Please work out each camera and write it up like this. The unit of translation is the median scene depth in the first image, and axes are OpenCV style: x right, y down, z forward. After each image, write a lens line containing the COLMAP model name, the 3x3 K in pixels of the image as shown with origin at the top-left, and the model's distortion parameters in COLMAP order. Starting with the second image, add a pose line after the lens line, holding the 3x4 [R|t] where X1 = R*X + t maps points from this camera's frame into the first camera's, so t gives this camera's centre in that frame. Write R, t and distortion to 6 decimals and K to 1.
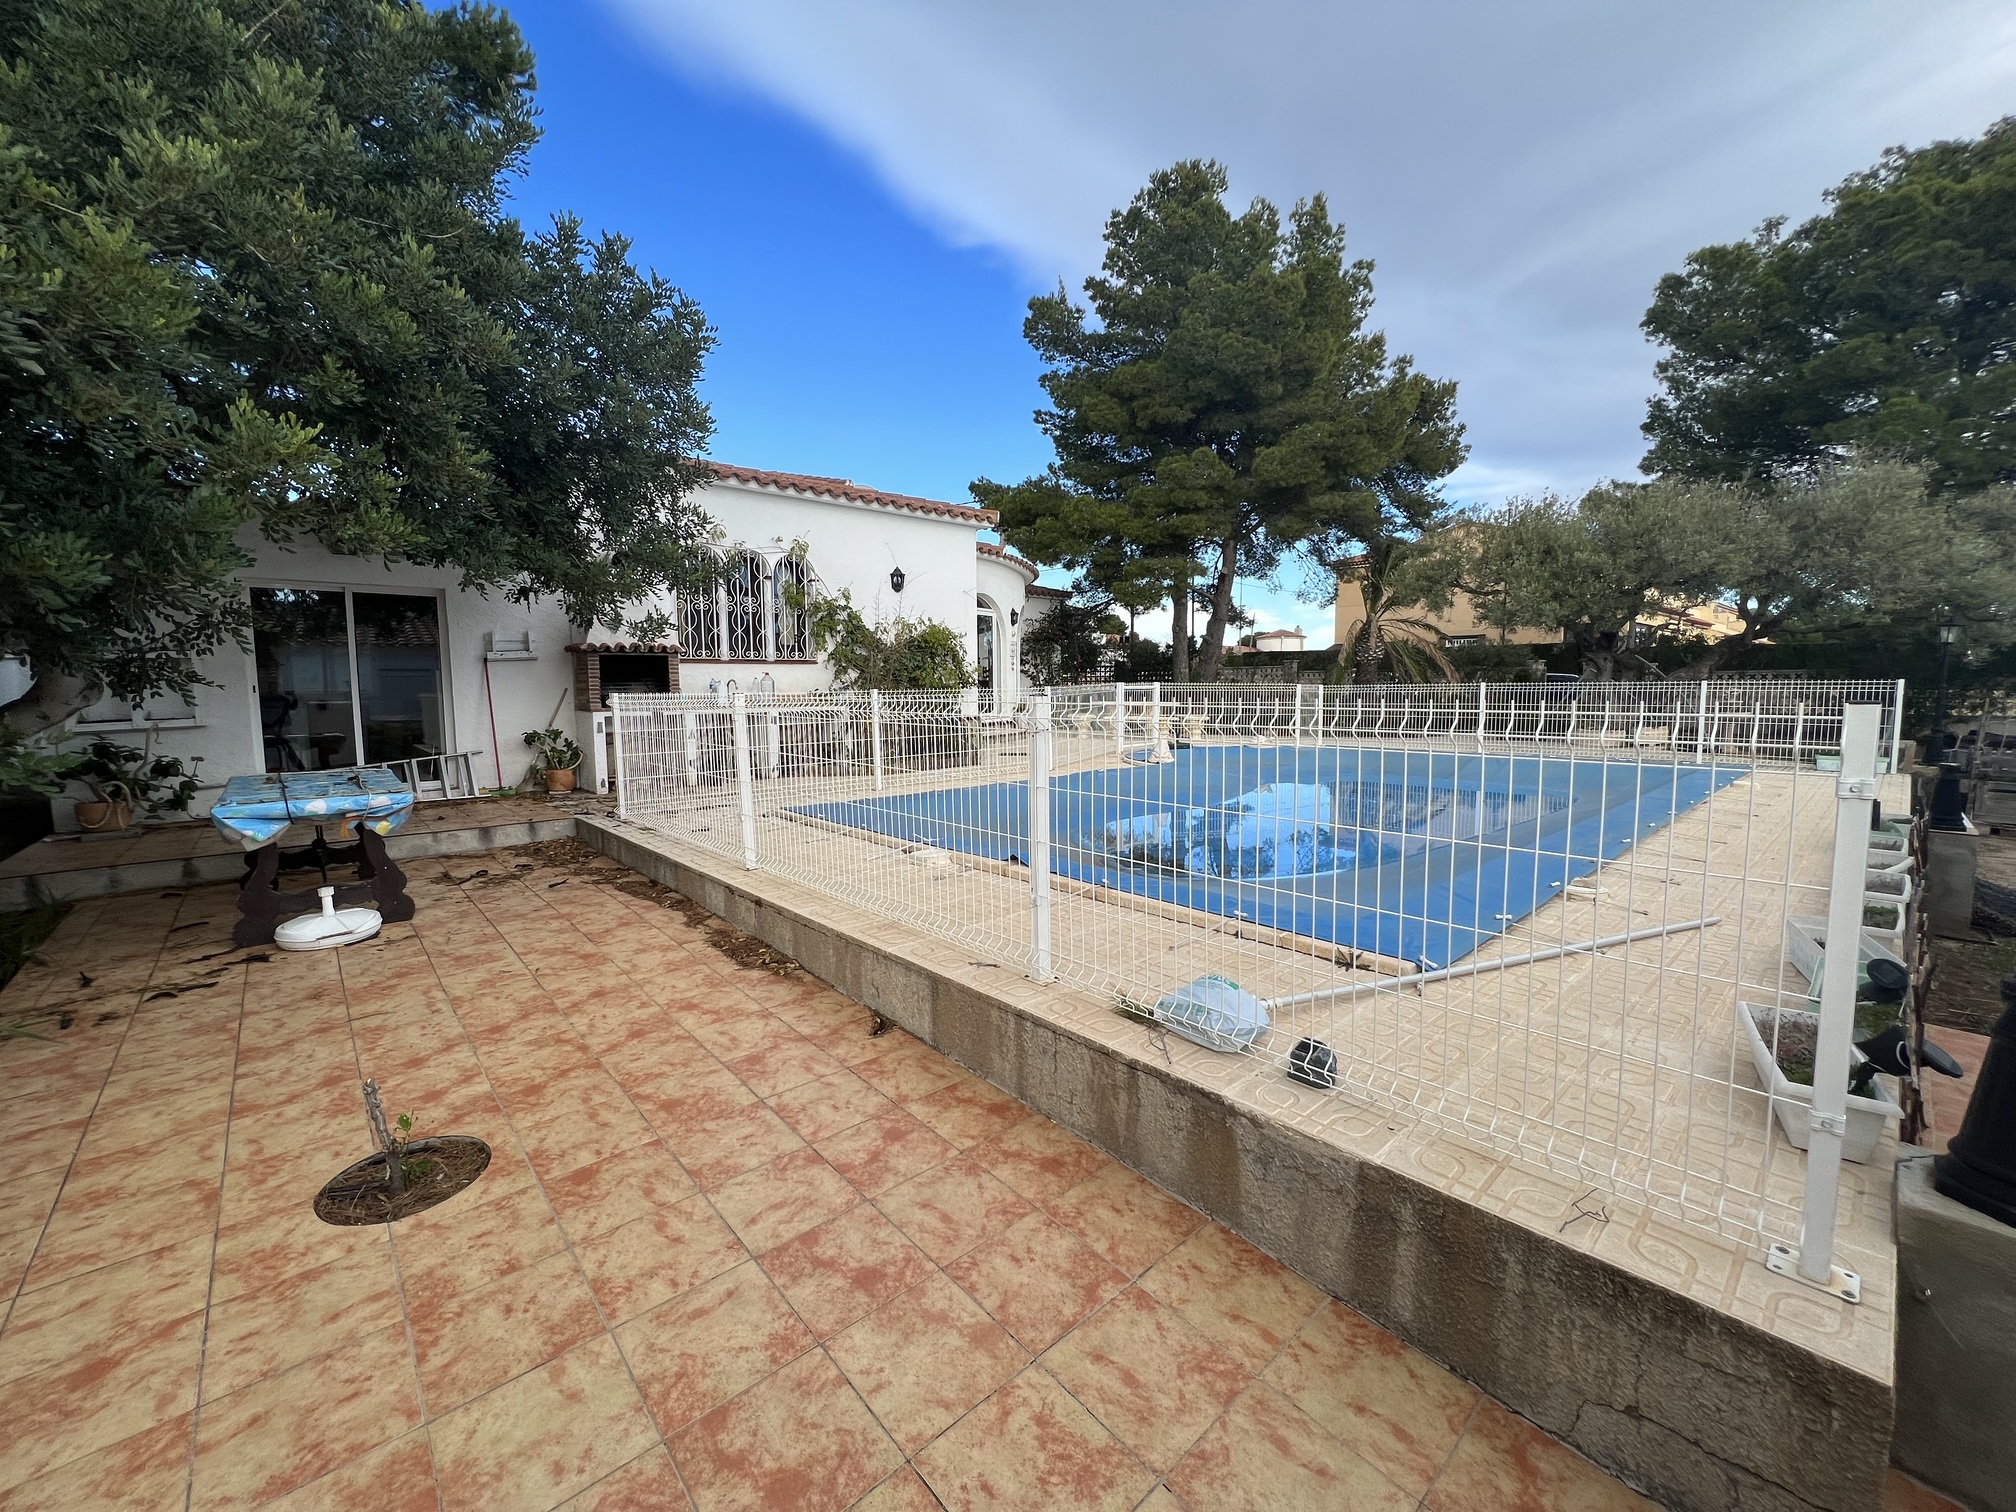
lens RADIAL K [[803.8, 0, 1009.9], [0, 803.8, 754.3], [0, 0, 1]] dist [-0.000559, -0.000348]
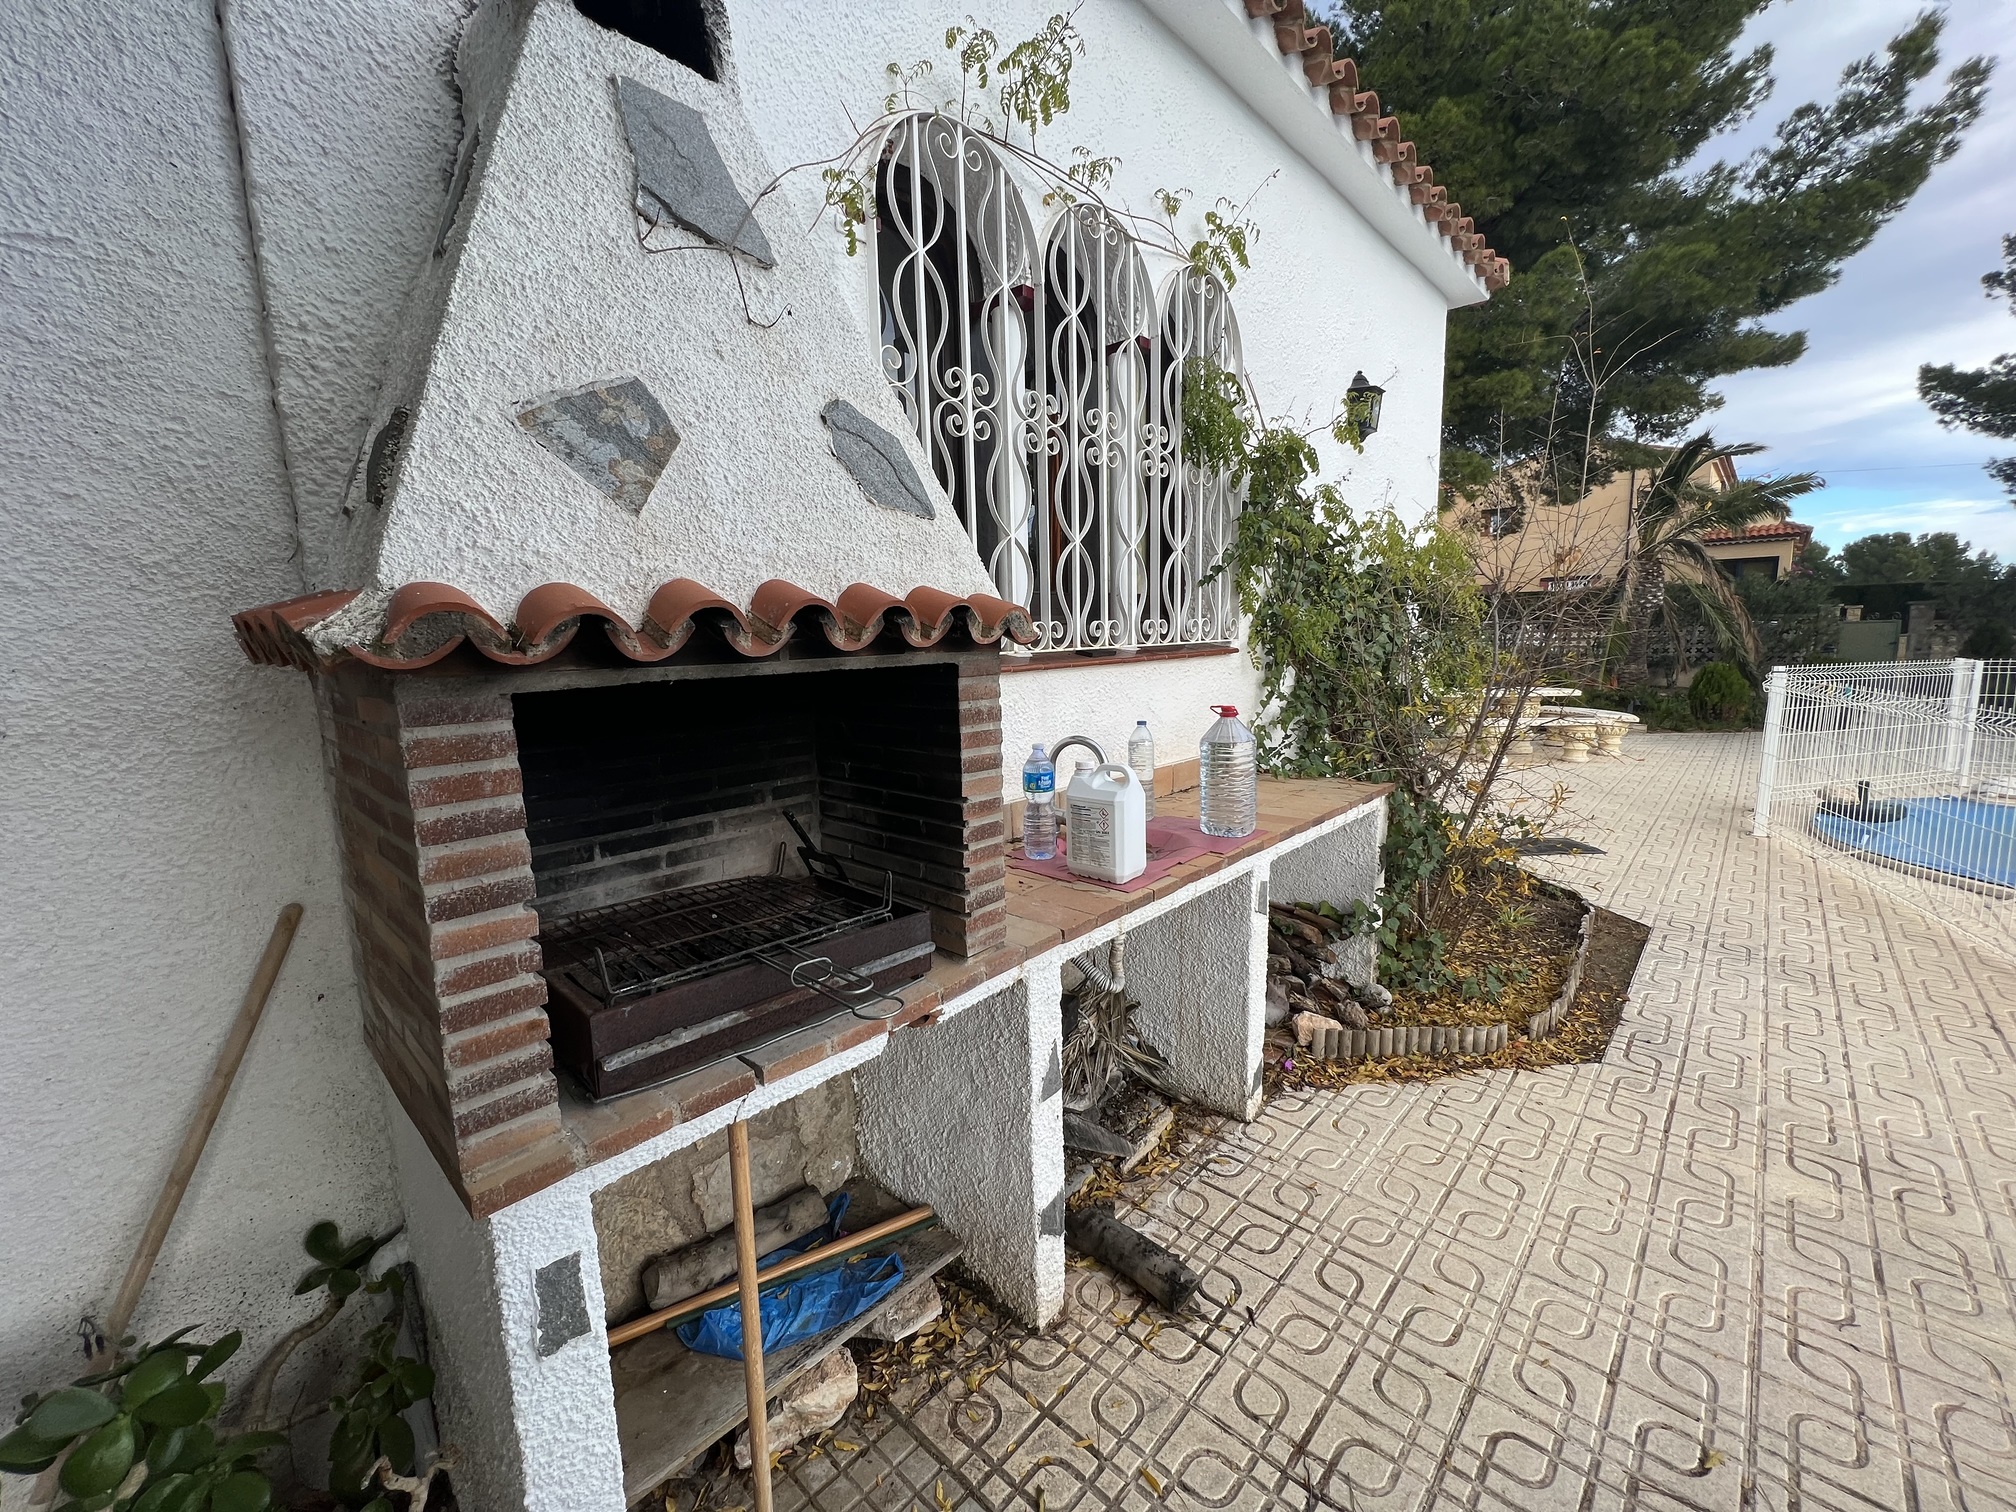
lens RADIAL K [[803.8, 0, 997.6], [0, 803.8, 755.4], [0, 0, 1]] dist [-0.000559, -0.000348]
pose [[0.996811, -0.024249, 0.076023, -0.247826], [0.019601, 0.997927, 0.061305, -0.065915], [-0.077352, -0.059619, 0.995220, 0.482741]]
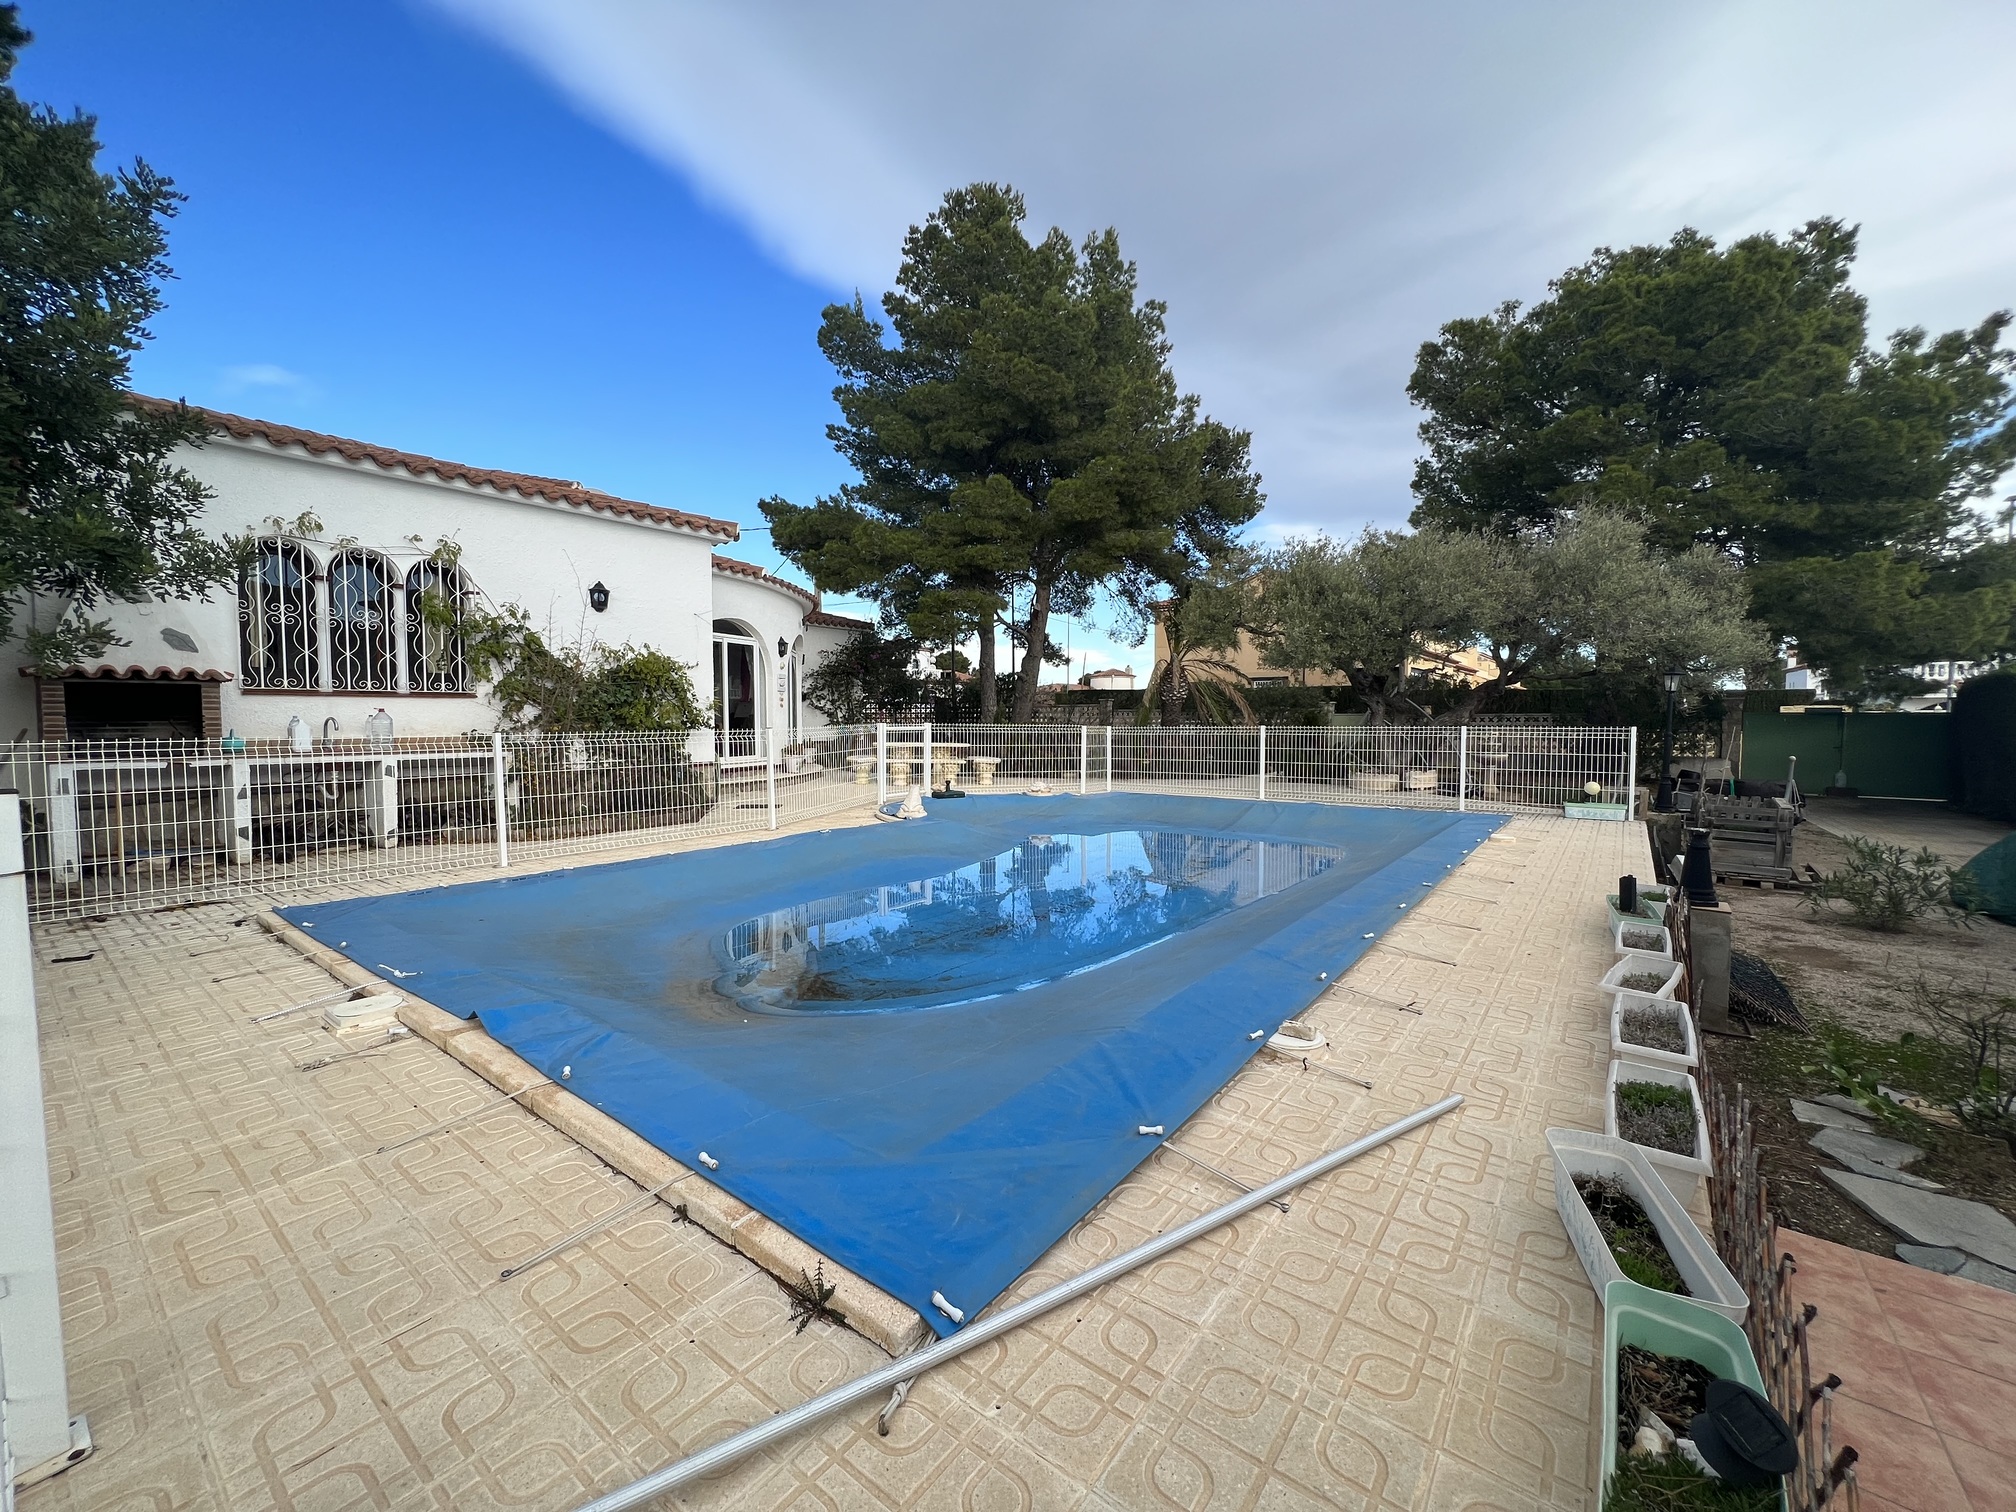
lens RADIAL K [[803.8, 0, 1012.3], [0, 803.8, 755.8], [0, 0, 1]] dist [-0.000559, -0.000348]
pose [[0.982071, -0.001341, 0.188506, 0.088765], [0.009240, 0.999115, -0.041027, -0.013006], [-0.188284, 0.042034, 0.981215, 0.091369]]
